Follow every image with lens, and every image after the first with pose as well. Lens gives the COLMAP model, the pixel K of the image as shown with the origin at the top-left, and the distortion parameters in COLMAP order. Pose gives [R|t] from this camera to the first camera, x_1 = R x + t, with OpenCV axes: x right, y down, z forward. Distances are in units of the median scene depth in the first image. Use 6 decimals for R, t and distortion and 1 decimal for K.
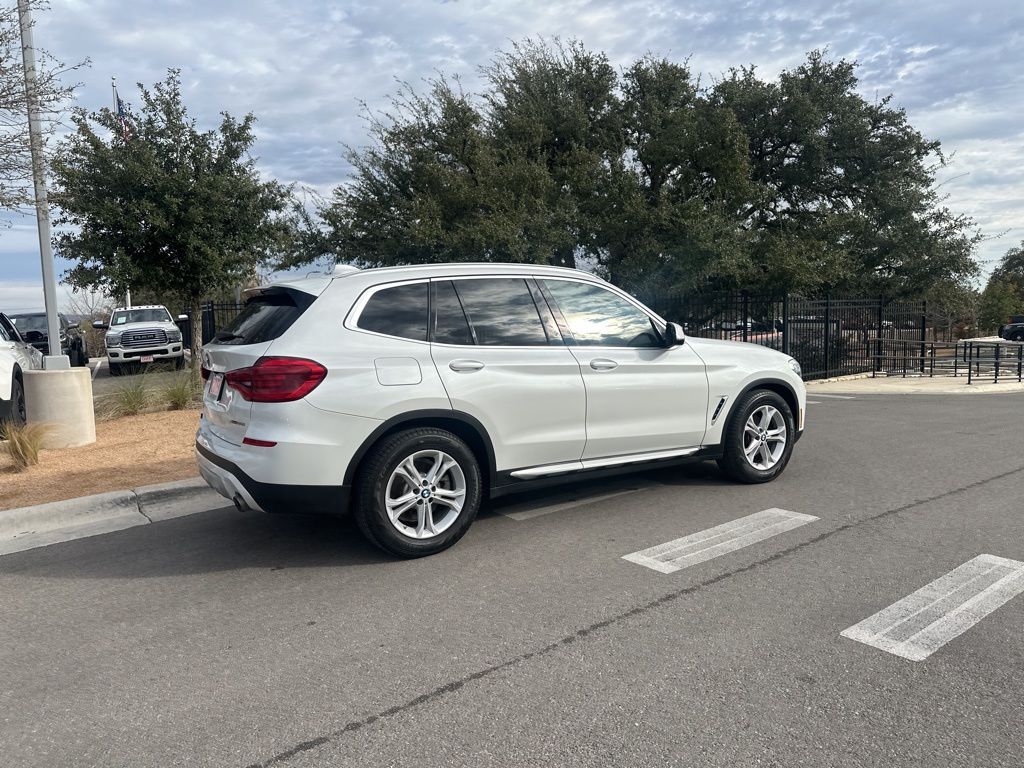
lens RADIAL K [[717.4, 0, 510.9], [0, 717.4, 379.3], [0, 0, 1]] dist [0.035551, -0.046078]
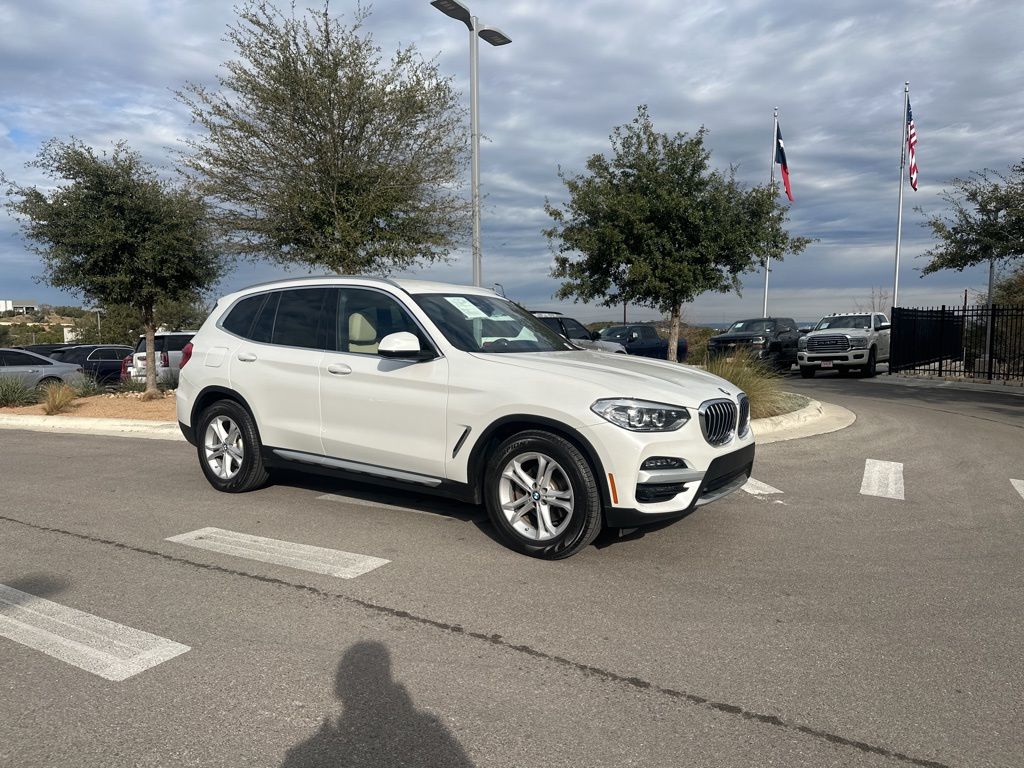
lens RADIAL K [[717.4, 0, 511.8], [0, 717.4, 389.6], [0, 0, 1]] dist [0.035551, -0.046078]
pose [[0.392796, 0.100704, -0.914095, 1.090211], [-0.095907, 0.993052, 0.068190, -0.079604], [0.914611, 0.060884, 0.399725, 0.750383]]
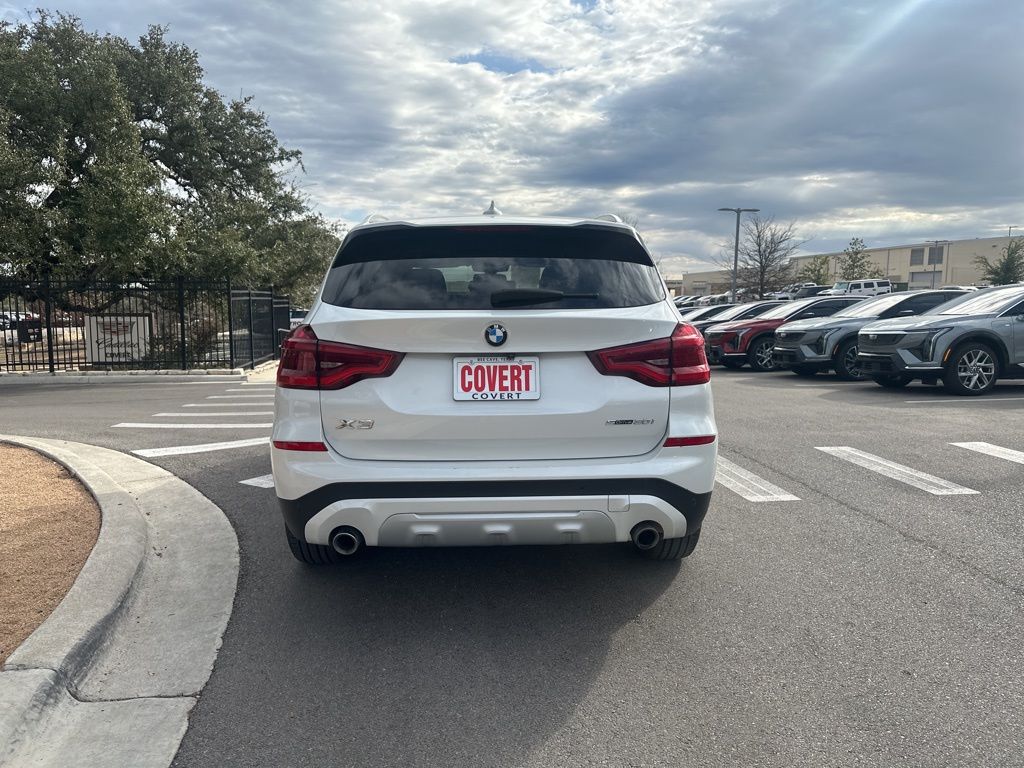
lens RADIAL K [[717.4, 0, 506.8], [0, 717.4, 394.7], [0, 0, 1]] dist [0.035551, -0.046078]
pose [[0.511139, -0.087325, 0.855051, -0.774197], [0.067551, 0.995830, 0.061321, -0.011480], [-0.856839, 0.026416, 0.514906, 0.575361]]
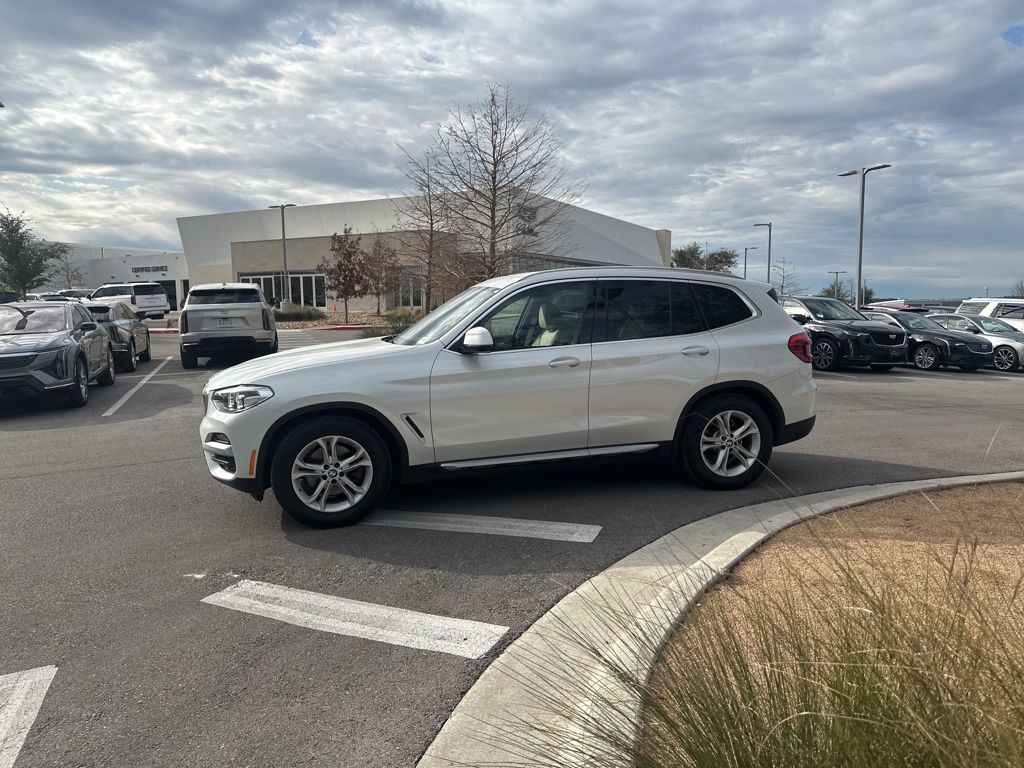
lens RADIAL K [[717.4, 0, 510.1], [0, 717.4, 381.2], [0, 0, 1]] dist [0.035551, -0.046078]
pose [[-0.955401, 0.002094, 0.295306, -0.288921], [0.059644, 0.980735, 0.186012, -0.201655], [-0.289227, 0.195329, -0.937120, 2.165565]]
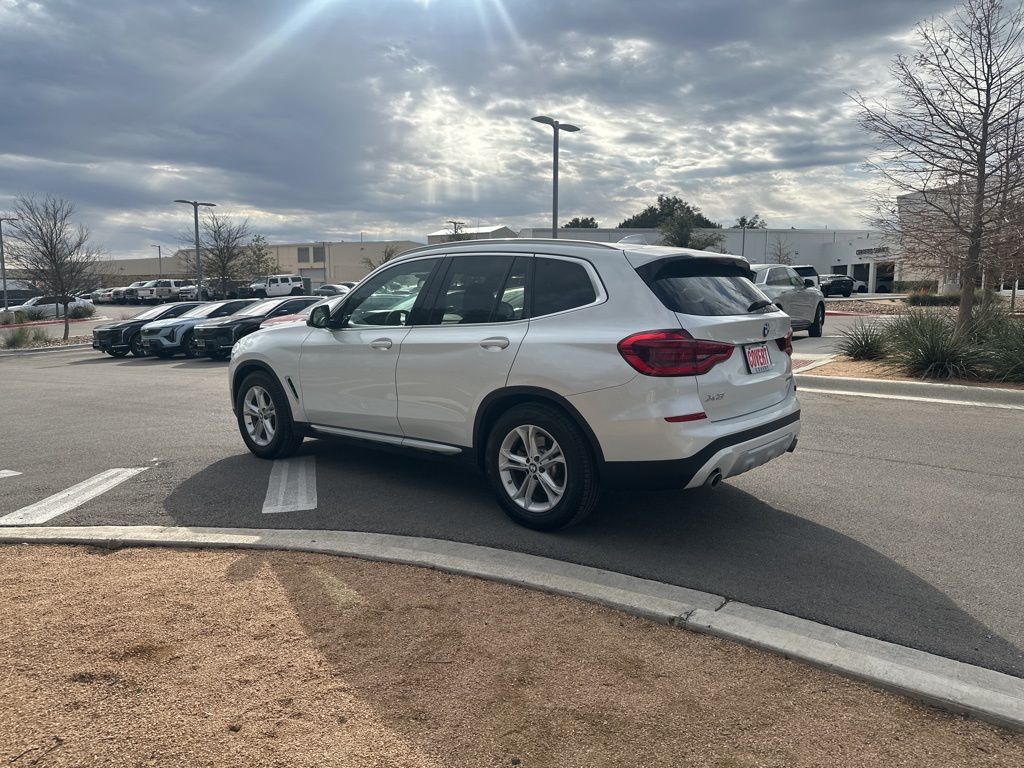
lens RADIAL K [[717.4, 0, 509.1], [0, 717.4, 390.5], [0, 0, 1]] dist [0.035551, -0.046078]
pose [[-0.284310, -0.104710, 0.952997, -1.030021], [0.098125, 0.985620, 0.137568, -0.093737], [-0.953698, 0.132625, -0.269947, 1.326990]]
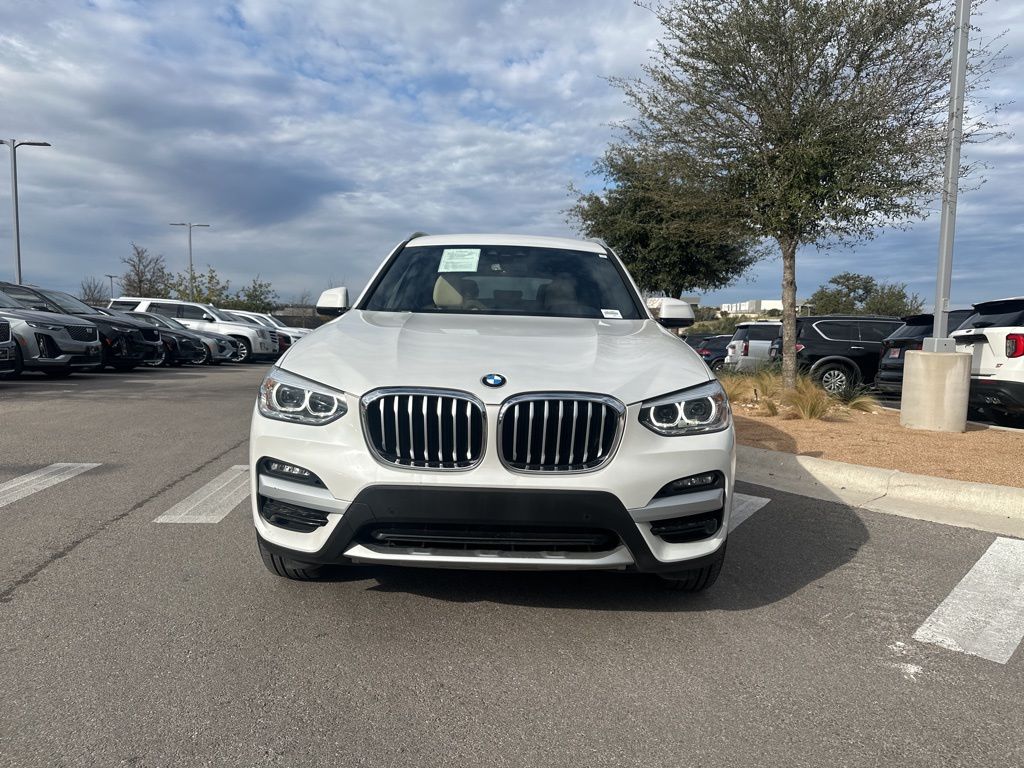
lens RADIAL K [[717.4, 0, 514.3], [0, 717.4, 388.2], [0, 0, 1]] dist [0.035551, -0.046078]
pose [[-0.533968, 0.091615, -0.840527, 0.798281], [-0.091052, 0.982100, 0.164890, -0.117293], [0.840588, 0.164578, -0.516068, 1.572342]]
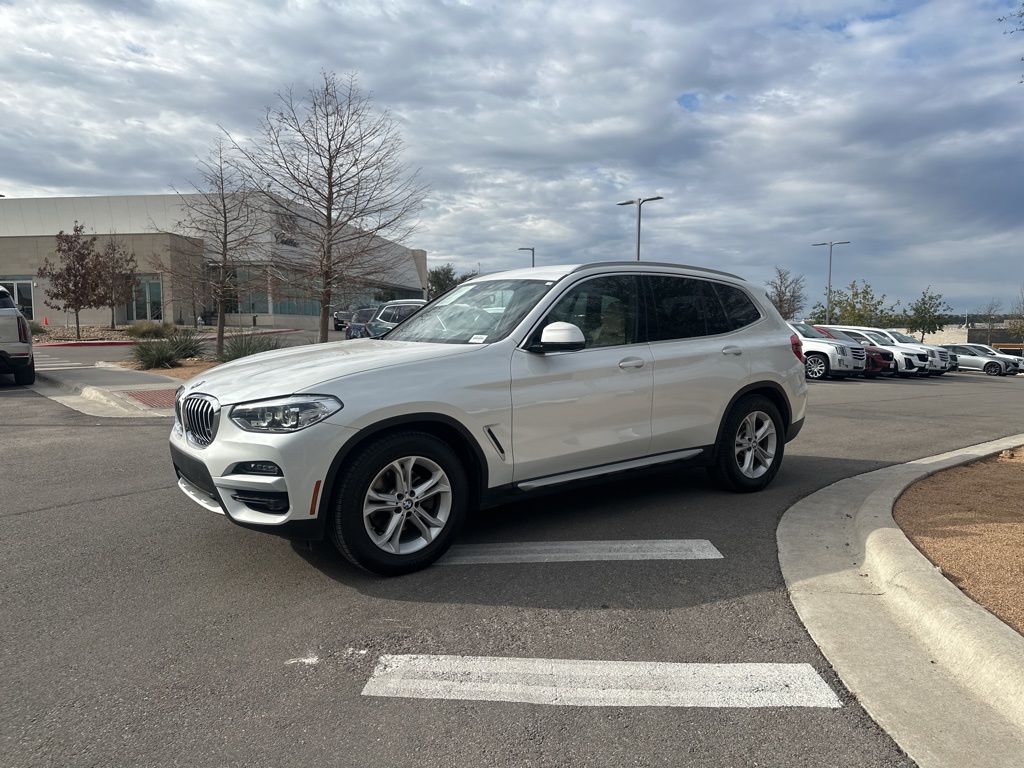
lens RADIAL K [[717.4, 0, 510.8], [0, 717.4, 390.5], [0, 0, 1]] dist [0.035551, -0.046078]
pose [[-0.997718, 0.028085, -0.061393, 0.132617], [0.016254, 0.982542, 0.185328, -0.174148], [0.065526, 0.183908, -0.980757, 2.090064]]
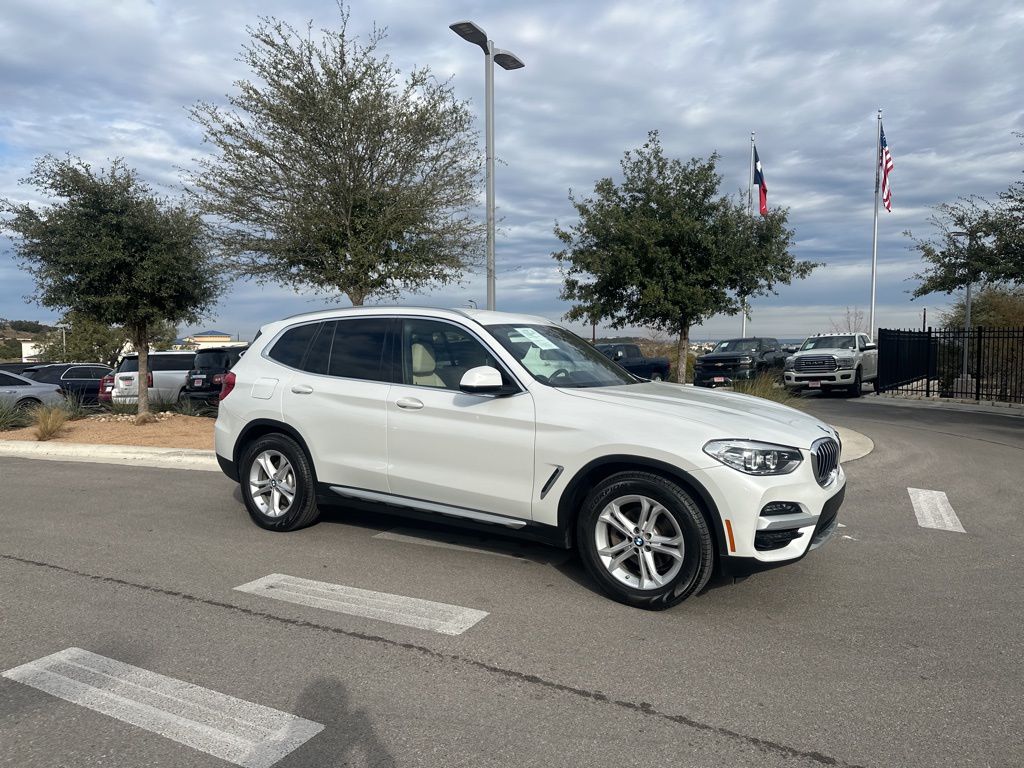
lens RADIAL K [[717.4, 0, 506.6], [0, 717.4, 378.4], [0, 0, 1]] dist [0.035551, -0.046078]
pose [[0.428265, 0.066805, -0.901180, 0.997024], [-0.097691, 0.994842, 0.027323, -0.088839], [0.898357, 0.076336, 0.432582, 0.634235]]
